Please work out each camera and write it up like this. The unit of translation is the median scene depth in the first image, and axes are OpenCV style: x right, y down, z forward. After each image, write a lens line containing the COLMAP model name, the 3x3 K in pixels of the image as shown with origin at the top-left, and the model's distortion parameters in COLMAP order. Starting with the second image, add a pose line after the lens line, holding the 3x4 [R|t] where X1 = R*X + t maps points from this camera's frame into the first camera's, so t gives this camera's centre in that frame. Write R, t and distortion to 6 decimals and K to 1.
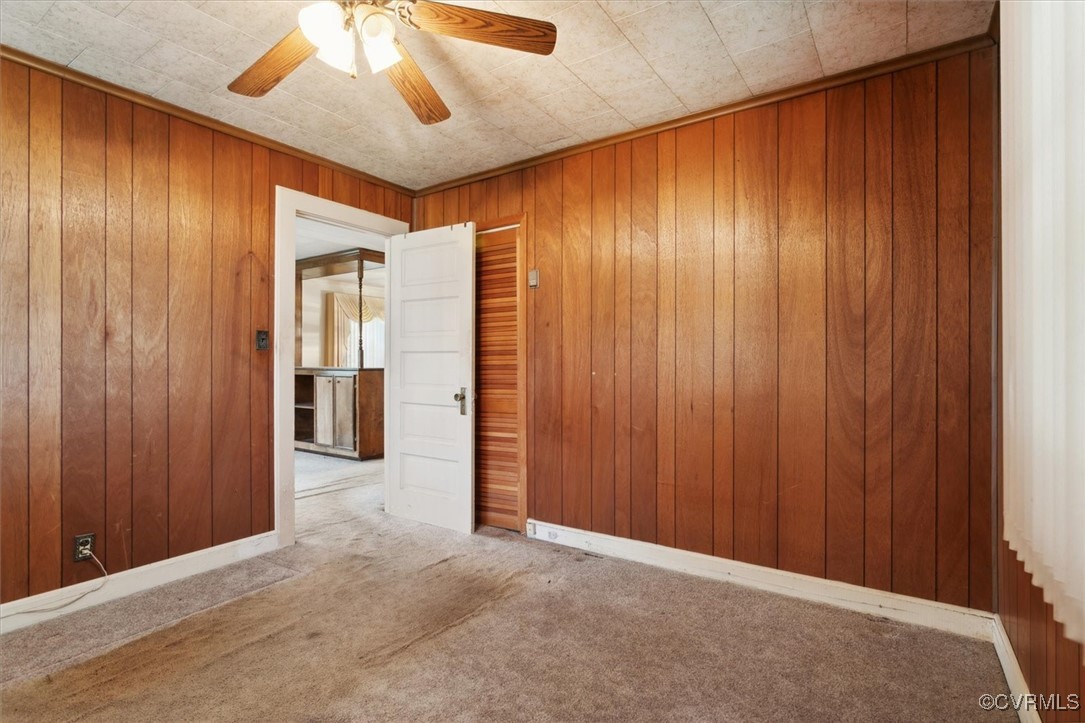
lens RADIAL K [[515.7, 0, 540.4], [0, 515.7, 366.3], [0, 0, 1]] dist [0.000306, 0.003295]
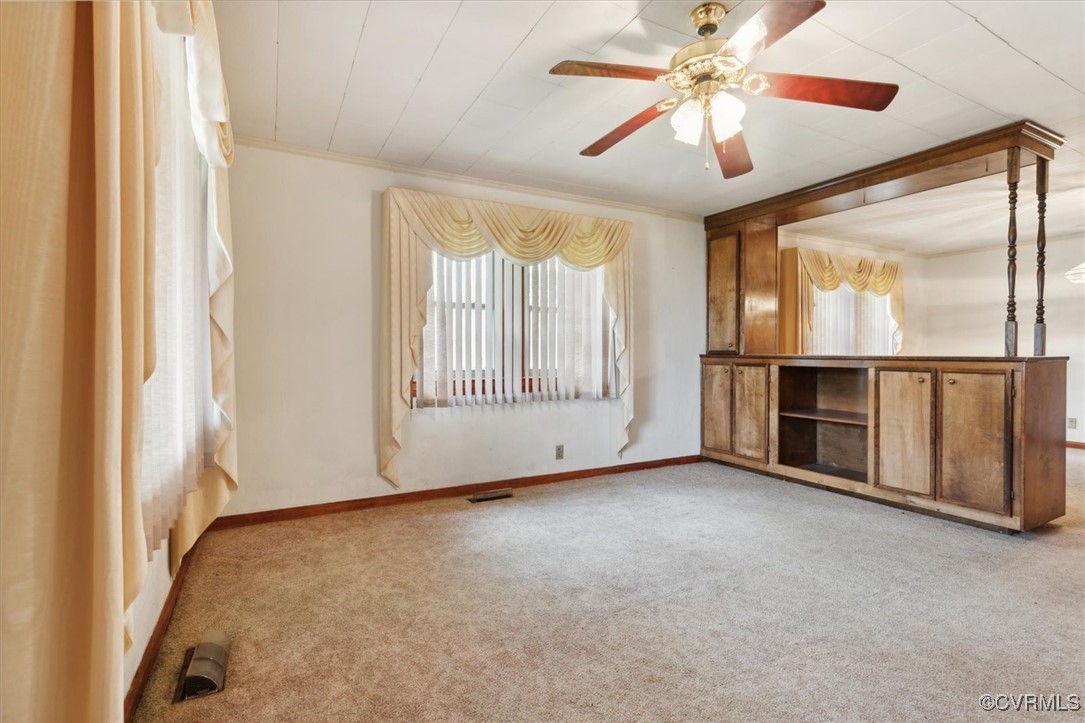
lens RADIAL K [[515.7, 0, 548.5], [0, 515.7, 356.7], [0, 0, 1]] dist [0.000306, 0.003295]
pose [[0.899451, 0.000884, -0.437021, -0.530928], [0.001072, 0.999990, 0.004228, 0.000827], [0.437021, -0.004272, 0.899441, 0.318554]]
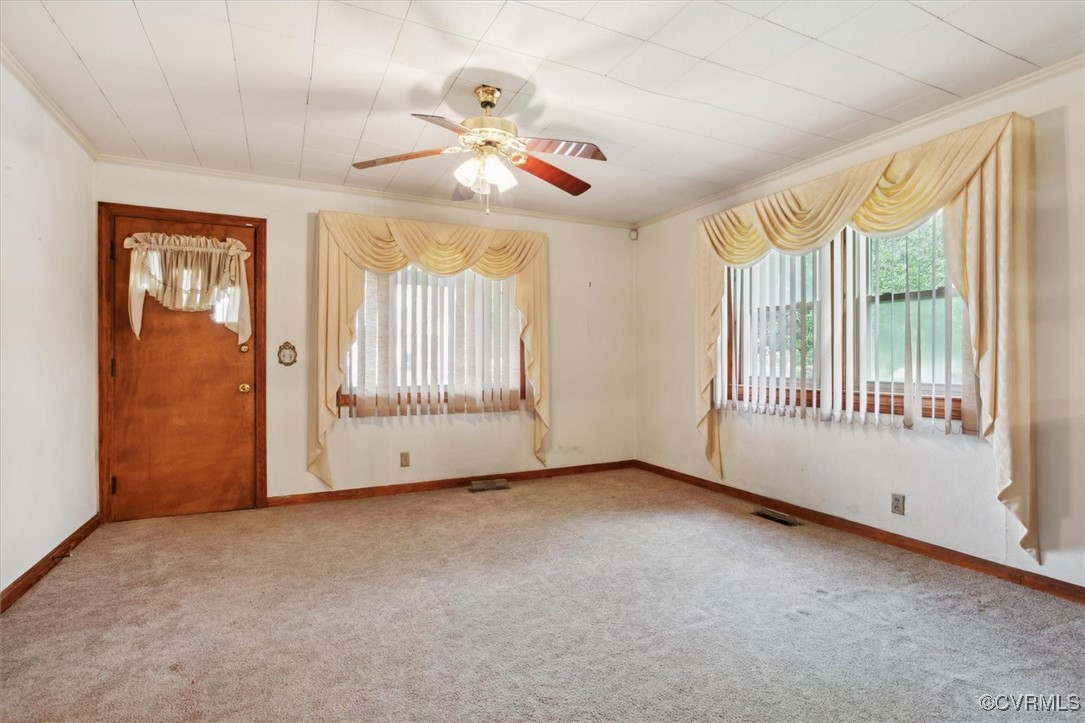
lens RADIAL K [[515.7, 0, 534.1], [0, 515.7, 360.0], [0, 0, 1]] dist [0.000306, 0.003295]
pose [[-0.482401, 0.002105, -0.875948, -0.227970], [-0.000396, 0.999996, 0.002622, -0.001935], [0.875950, 0.001612, -0.482399, 0.912580]]
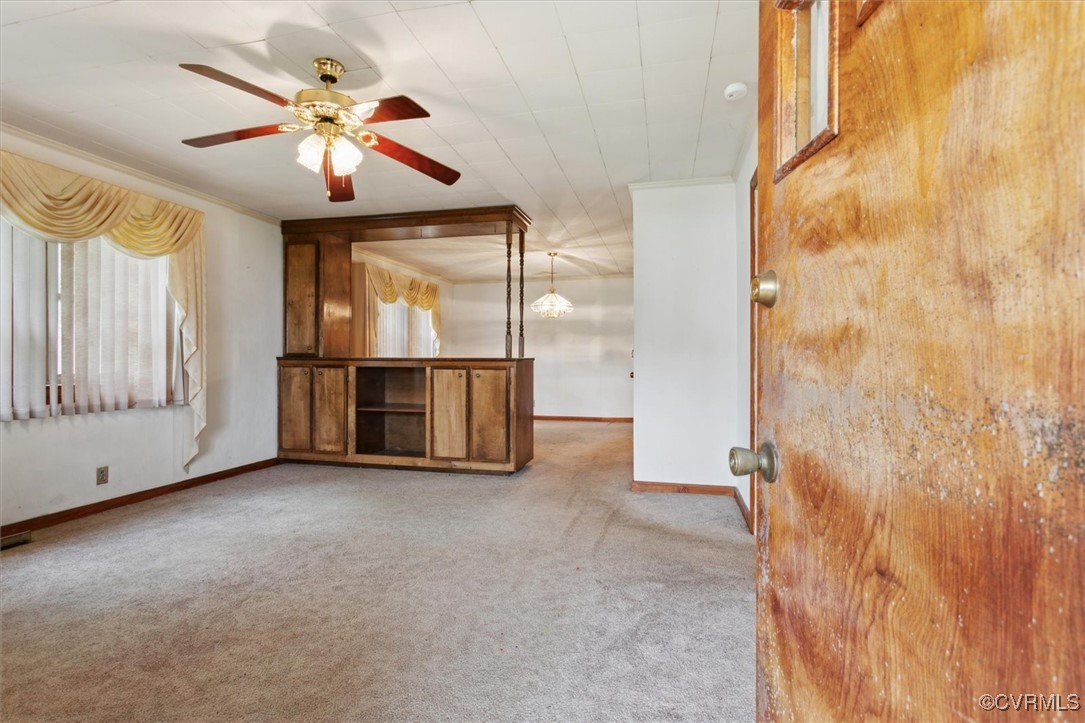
lens RADIAL K [[515.7, 0, 543.5], [0, 515.7, 360.2], [0, 0, 1]] dist [0.000306, 0.003295]
pose [[0.931895, -0.002688, 0.362719, -0.575837], [0.001876, 0.999995, 0.002590, 0.004759], [-0.362724, -0.001733, 0.931895, 0.236471]]
